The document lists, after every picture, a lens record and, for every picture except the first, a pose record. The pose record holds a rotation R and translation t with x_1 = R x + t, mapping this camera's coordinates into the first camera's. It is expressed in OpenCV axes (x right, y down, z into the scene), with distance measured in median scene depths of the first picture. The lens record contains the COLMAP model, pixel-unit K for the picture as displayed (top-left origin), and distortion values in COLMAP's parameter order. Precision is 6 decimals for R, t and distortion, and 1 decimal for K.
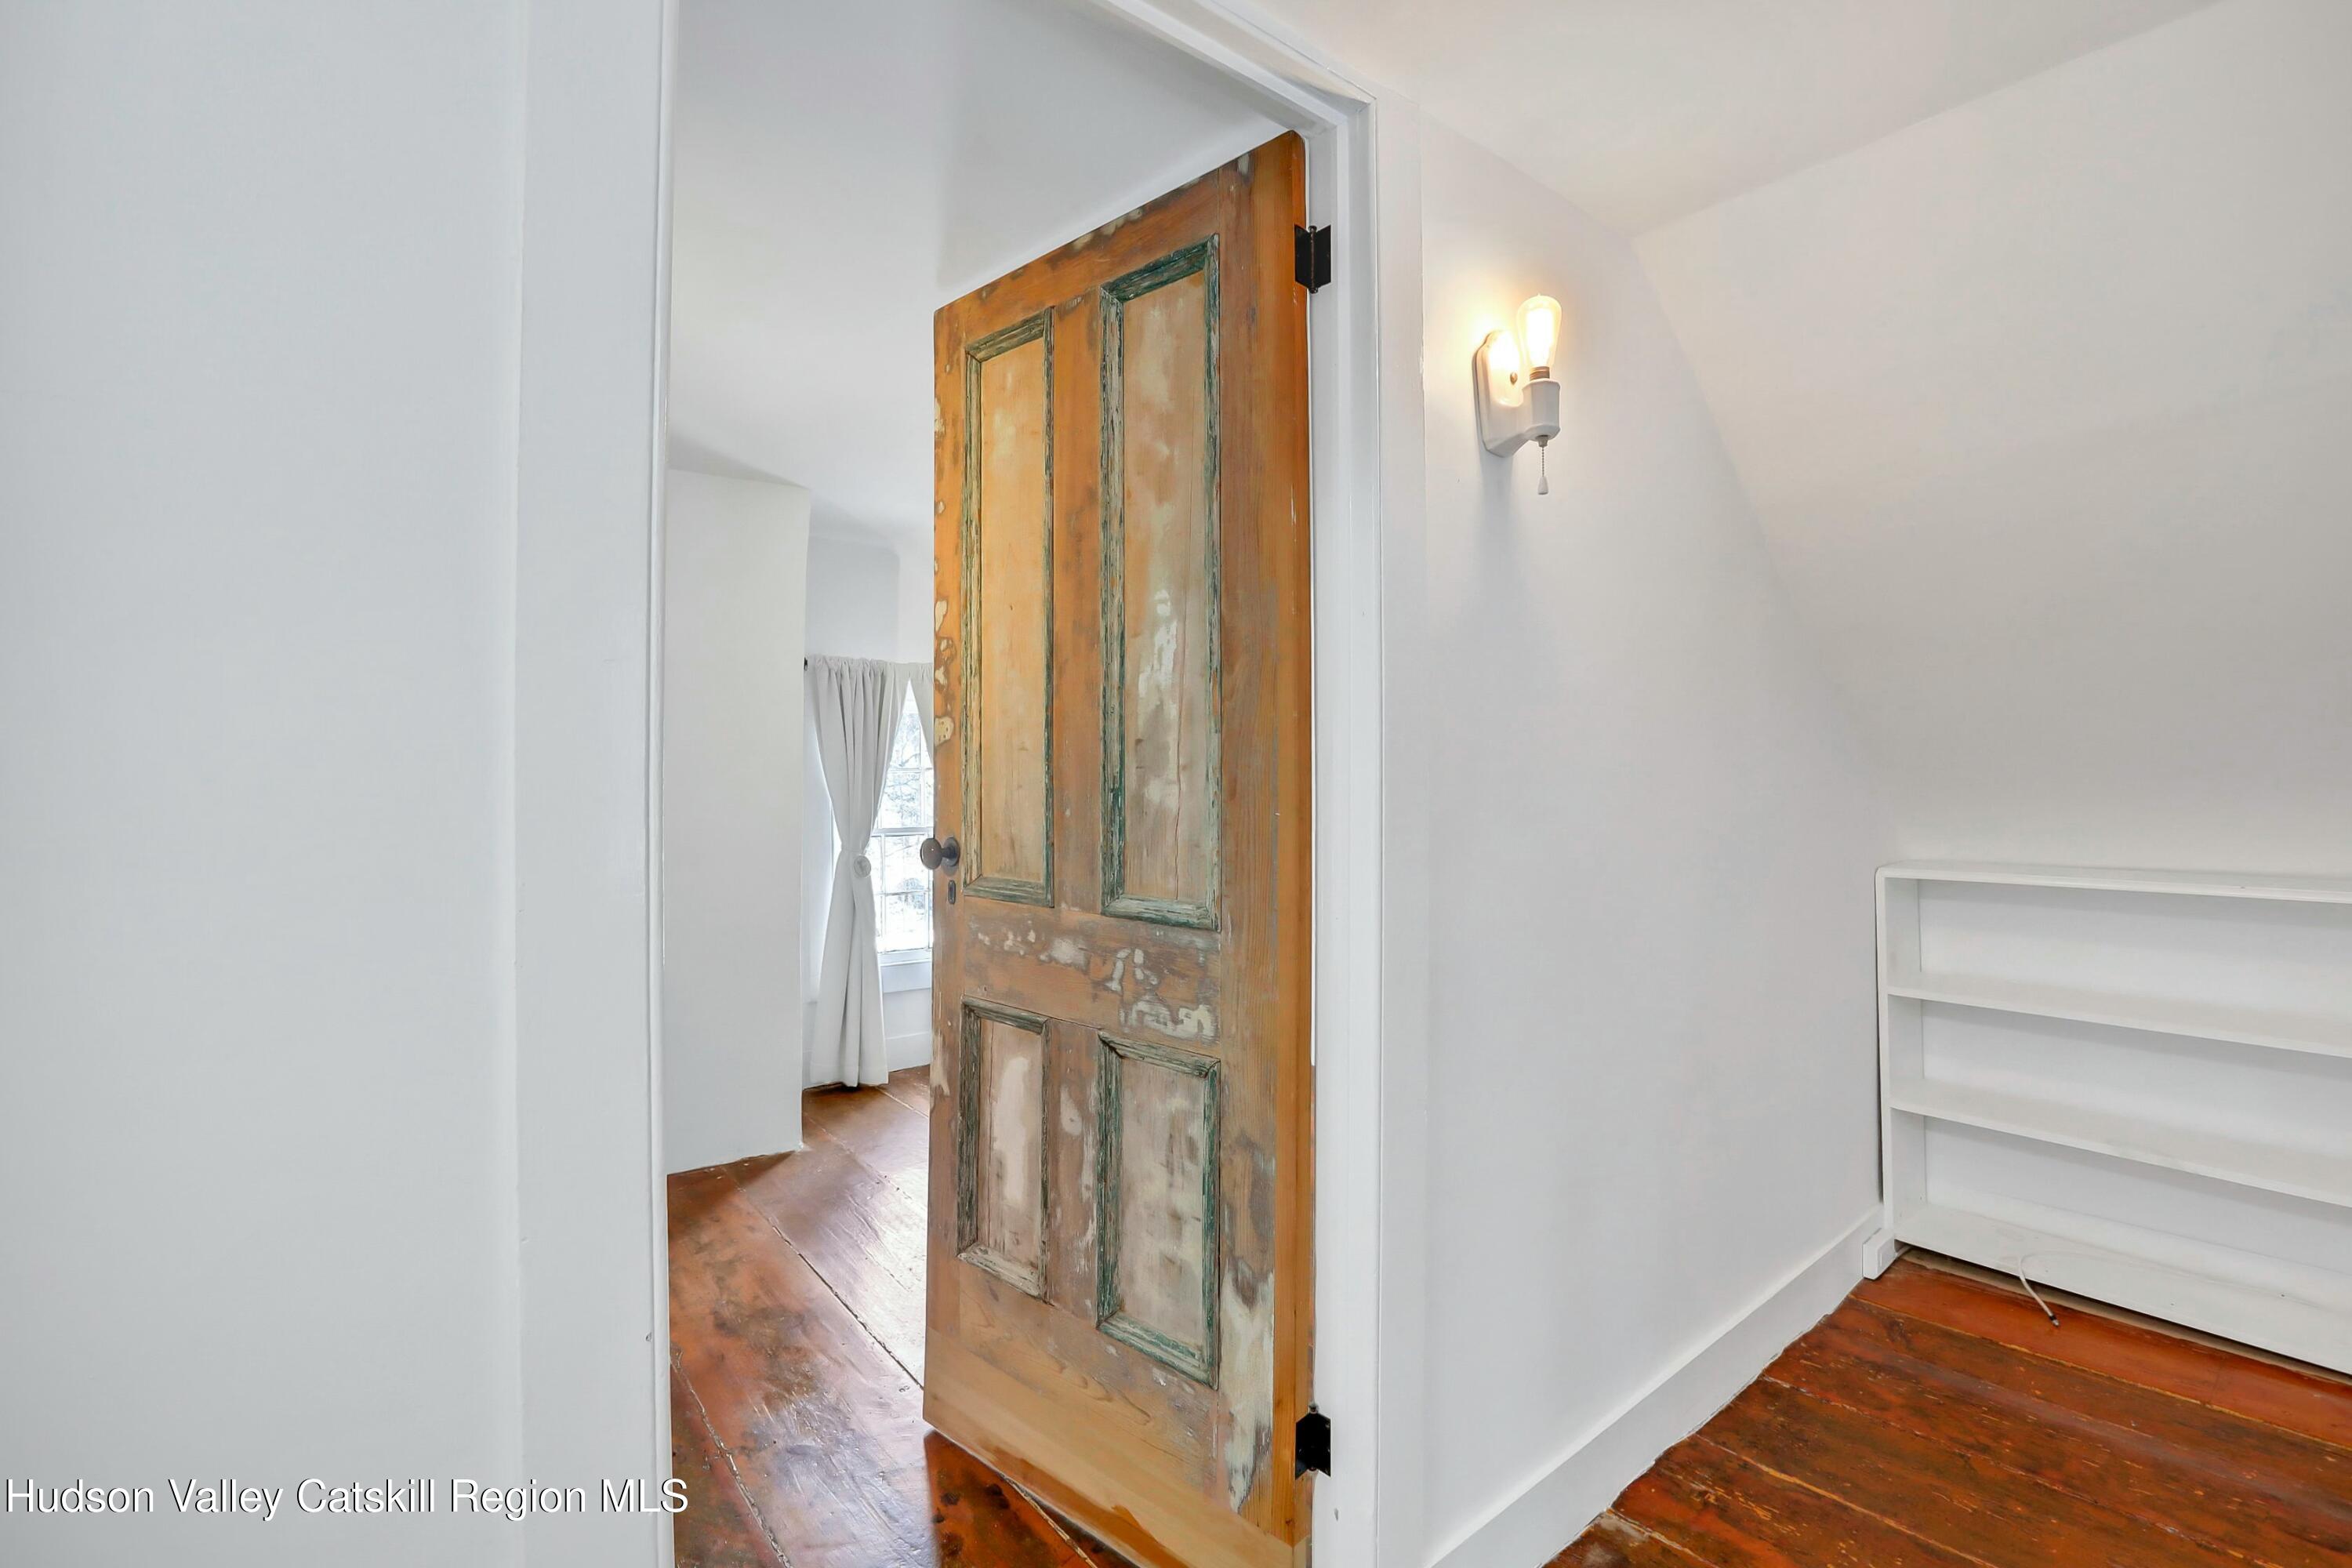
lens RADIAL K [[1070.4, 0, 1160.2], [0, 1070.4, 771.8], [0, 0, 1]] dist [-0.048934, 0.015958]
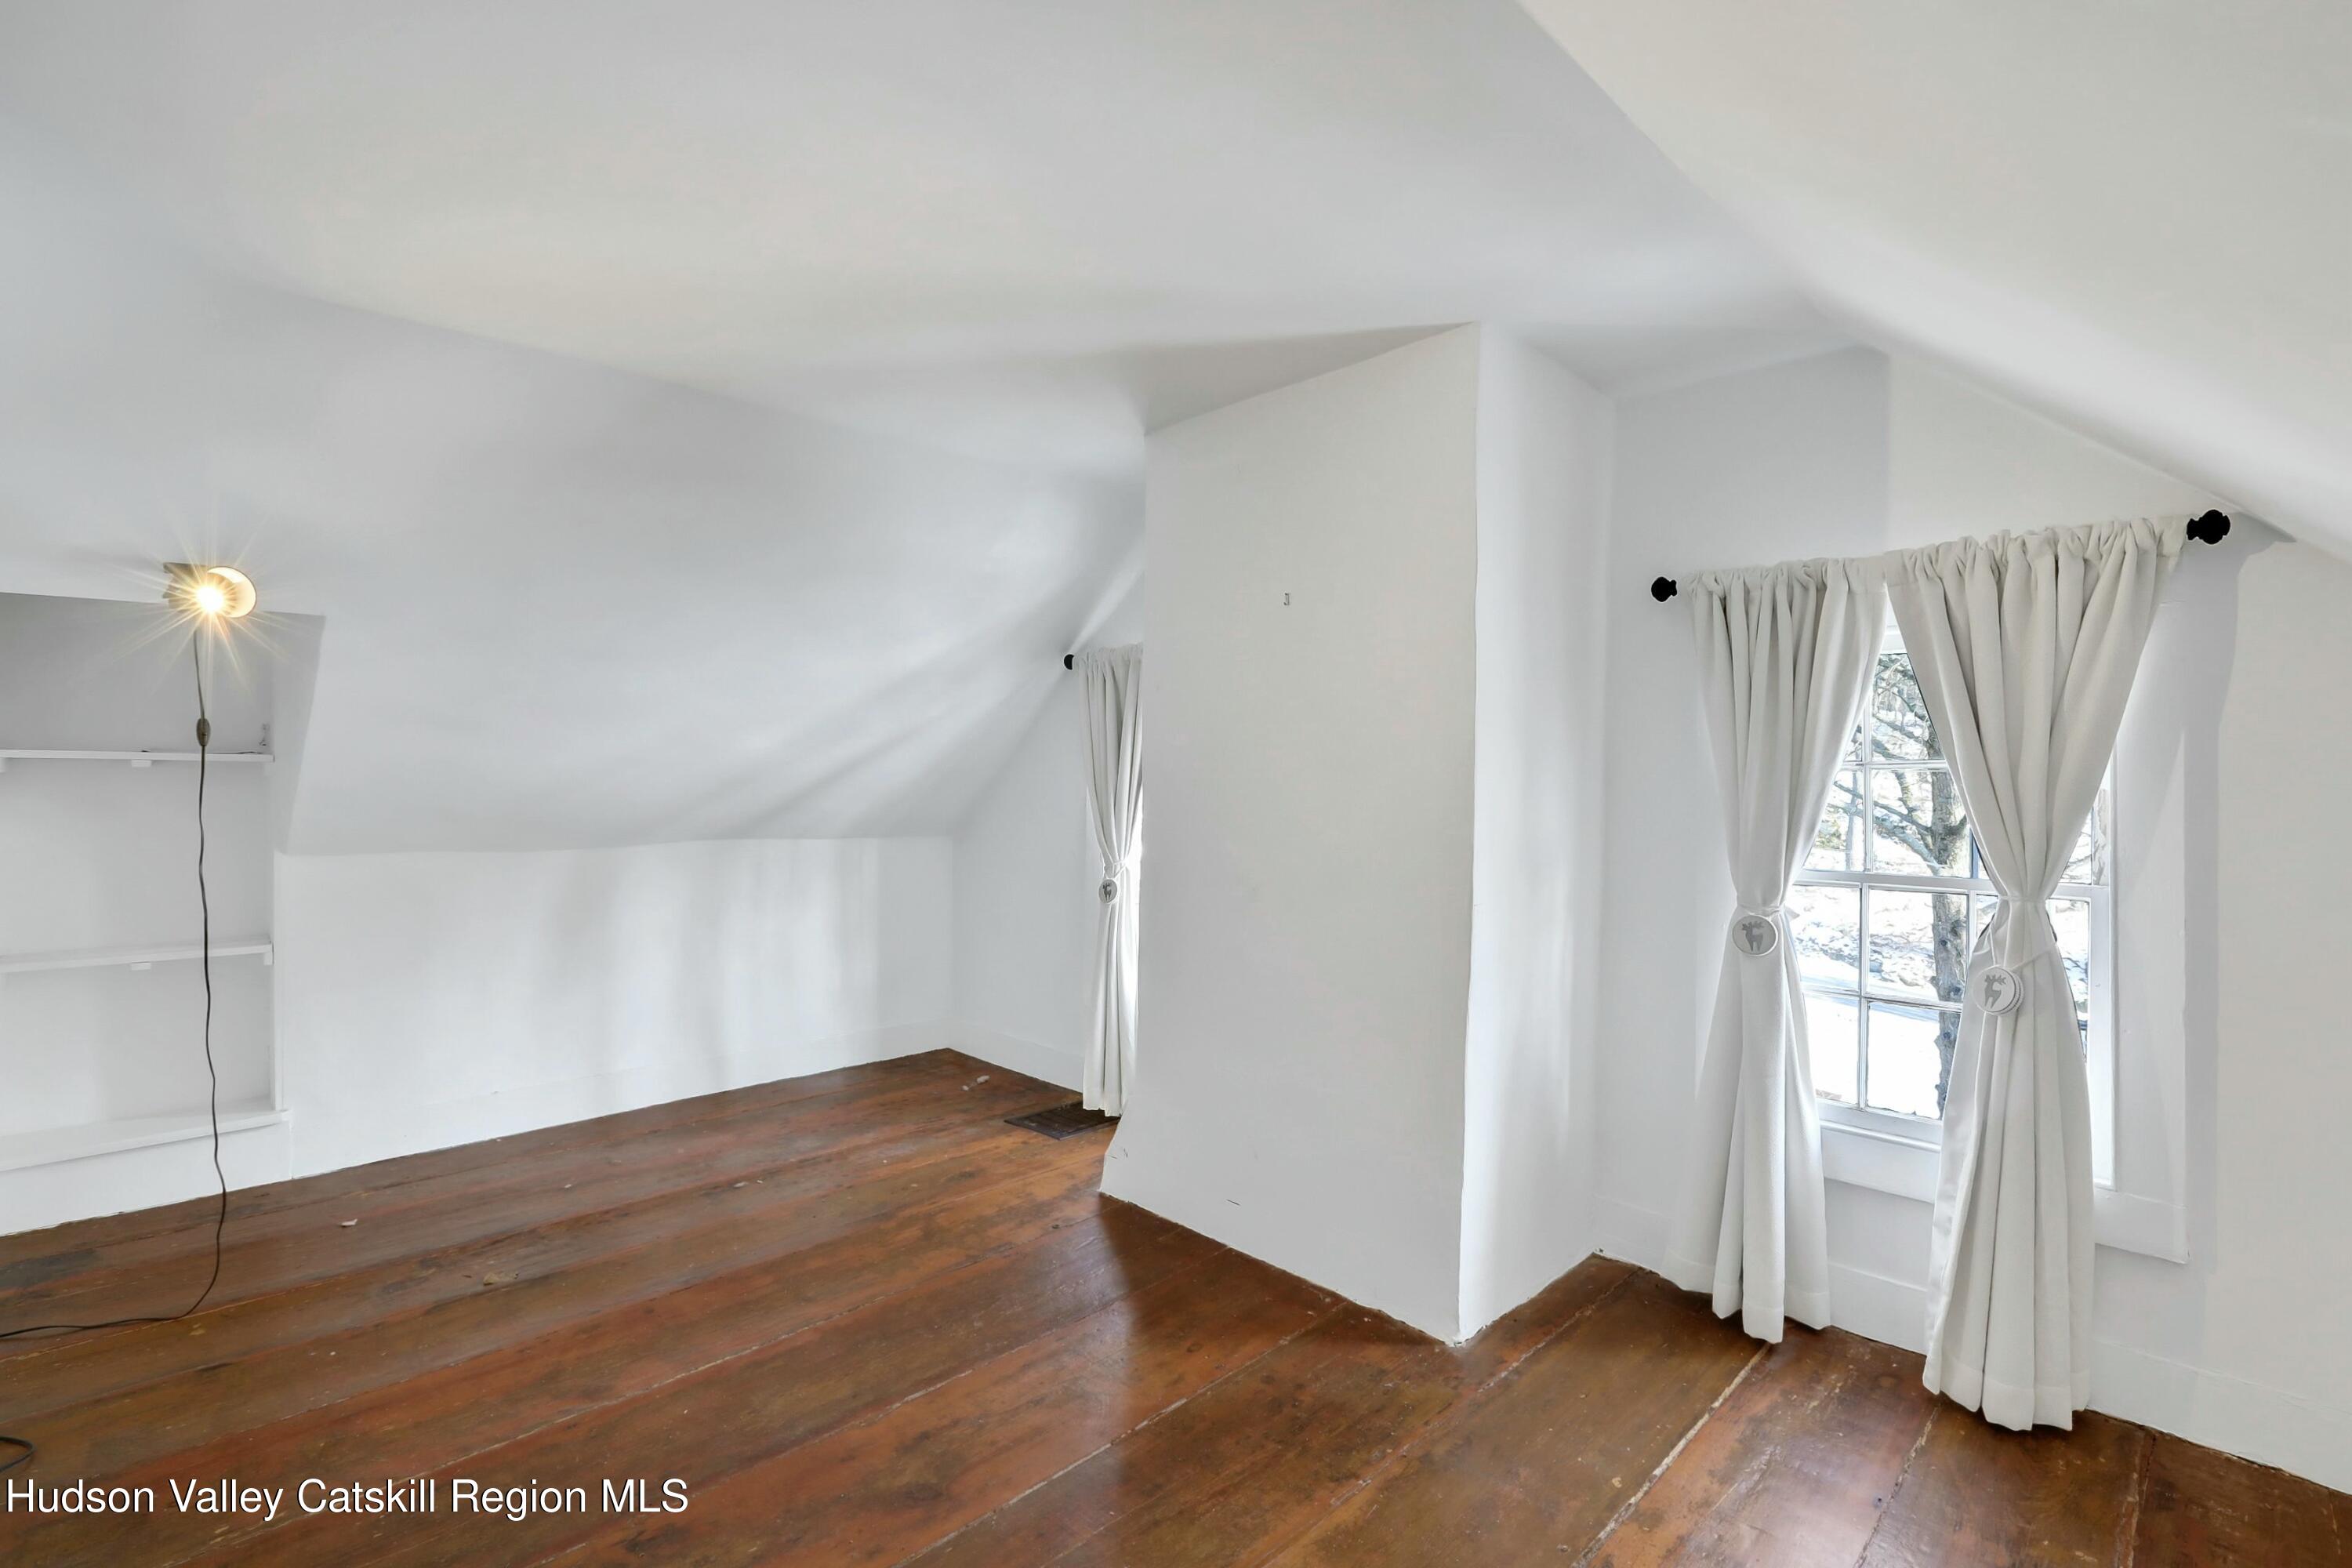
lens RADIAL K [[1070.4, 0, 1160.2], [0, 1070.4, 771.8], [0, 0, 1]] dist [-0.048934, 0.015958]
pose [[0.093695, -0.003187, -0.995596, 0.419927], [0.009858, 0.999949, -0.002273, 0.002751], [0.995552, -0.009601, 0.093722, 1.086177]]
